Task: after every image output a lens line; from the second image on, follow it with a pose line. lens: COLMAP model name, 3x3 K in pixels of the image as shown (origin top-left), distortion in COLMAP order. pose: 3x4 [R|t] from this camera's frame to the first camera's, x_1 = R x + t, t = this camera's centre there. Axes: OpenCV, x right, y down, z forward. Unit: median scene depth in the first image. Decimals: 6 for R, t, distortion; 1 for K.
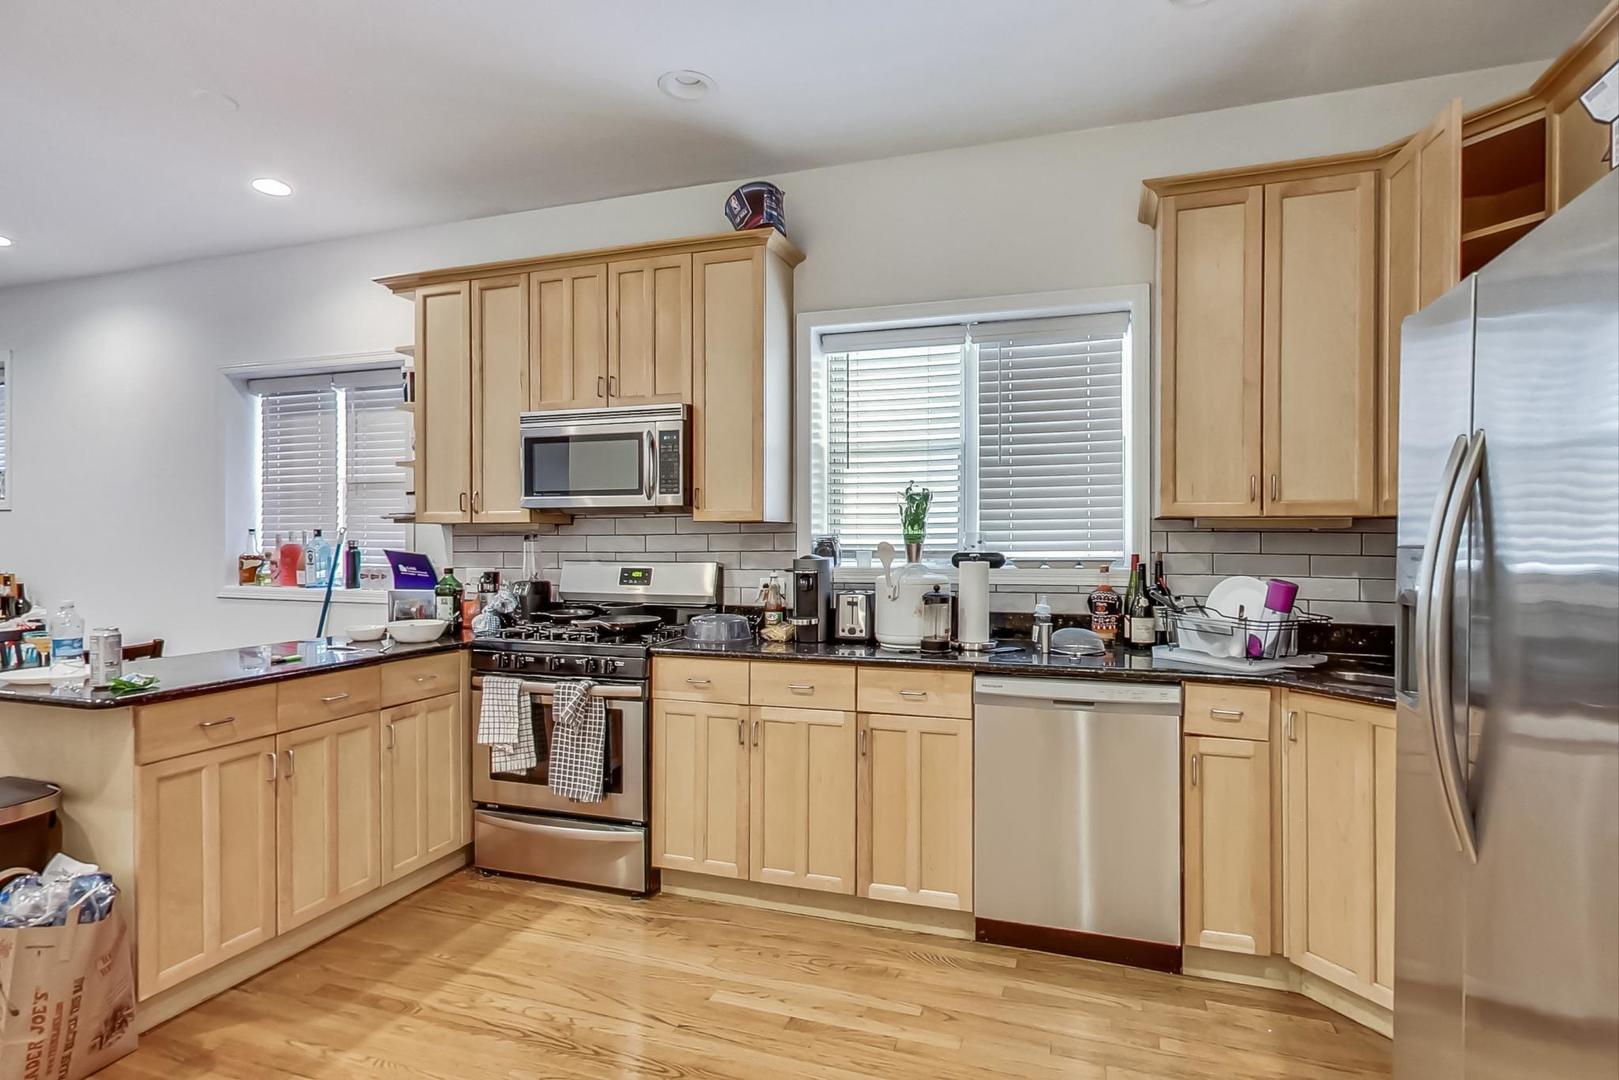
lens RADIAL K [[840.6, 0, 804.9], [0, 840.6, 546.8], [0, 0, 1]] dist [0.002342, -0.004067]
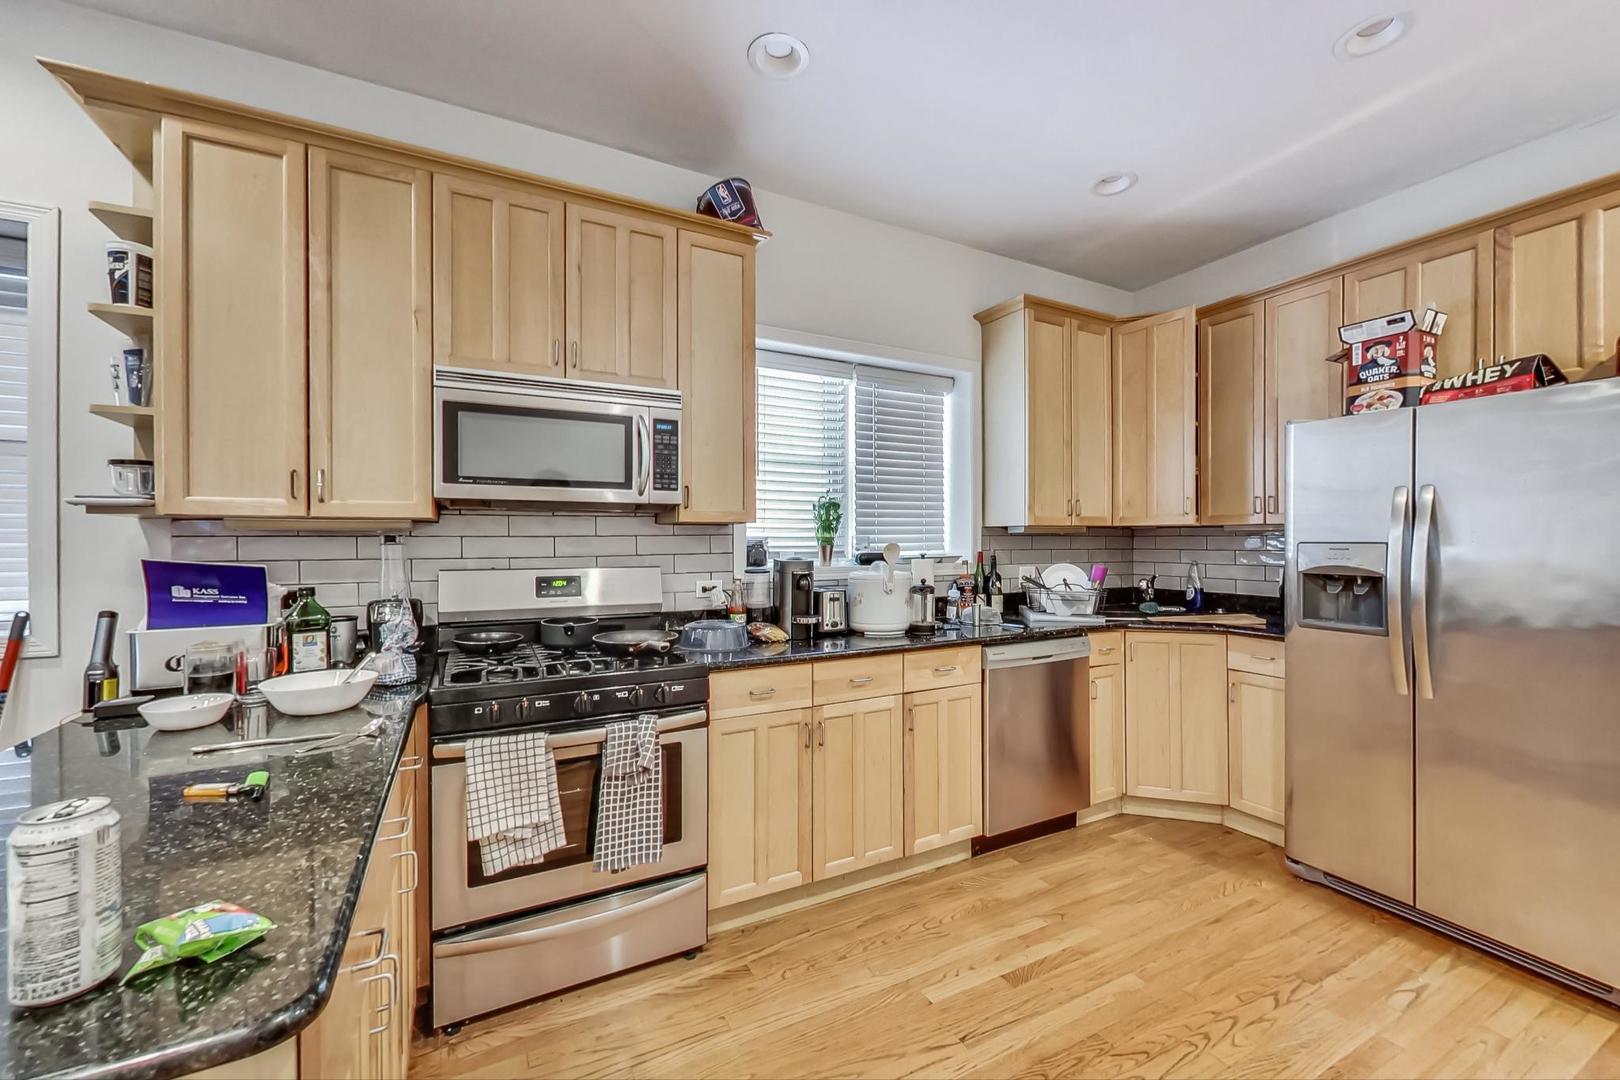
lens RADIAL K [[648.4, 0, 814.0], [0, 648.4, 546.5], [0, 0, 1]] dist [-0.005898, 0.001559]
pose [[0.684214, -0.007443, 0.729243, -0.573679], [0.010720, 0.999943, 0.000149, -0.001862], [-0.729203, 0.007716, 0.684254, 0.432355]]
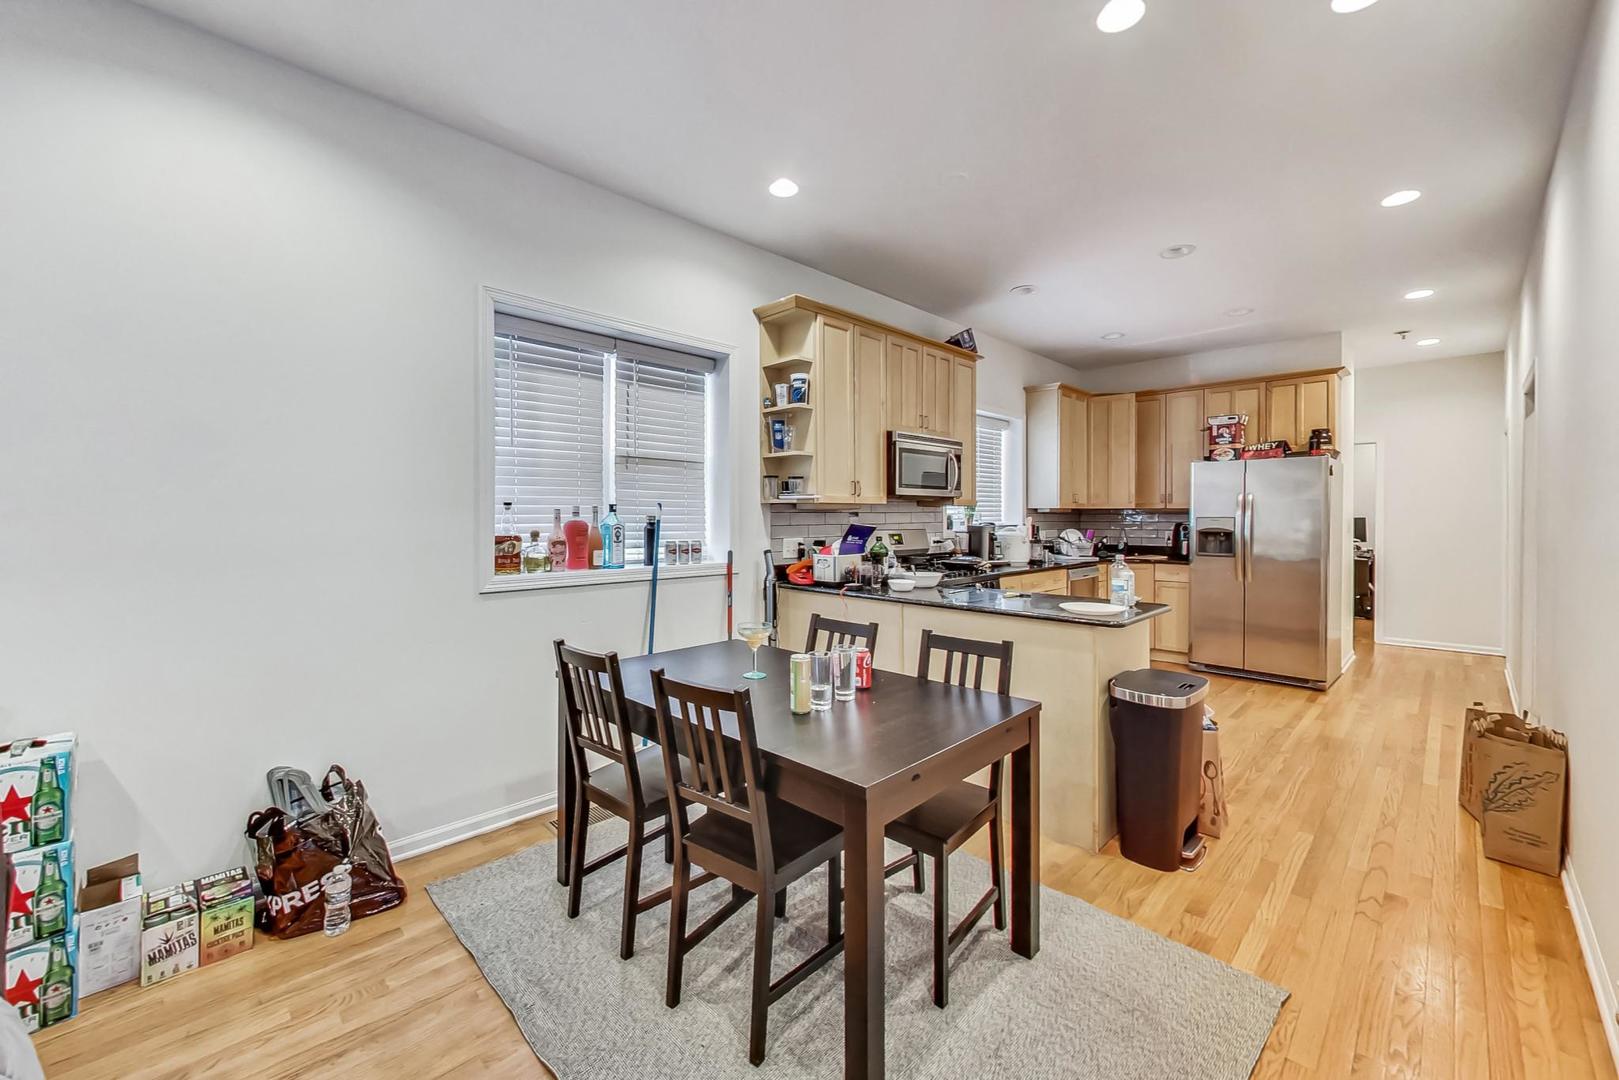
lens RADIAL K [[648.0, 0, 816.1], [0, 648.0, 523.5], [0, 0, 1]] dist [-0.005898, 0.001559]
pose [[0.440512, -0.008383, 0.897708, -1.574364], [0.009383, 0.999945, 0.004734, -0.002009], [-0.897698, 0.006338, 0.440566, 0.689279]]
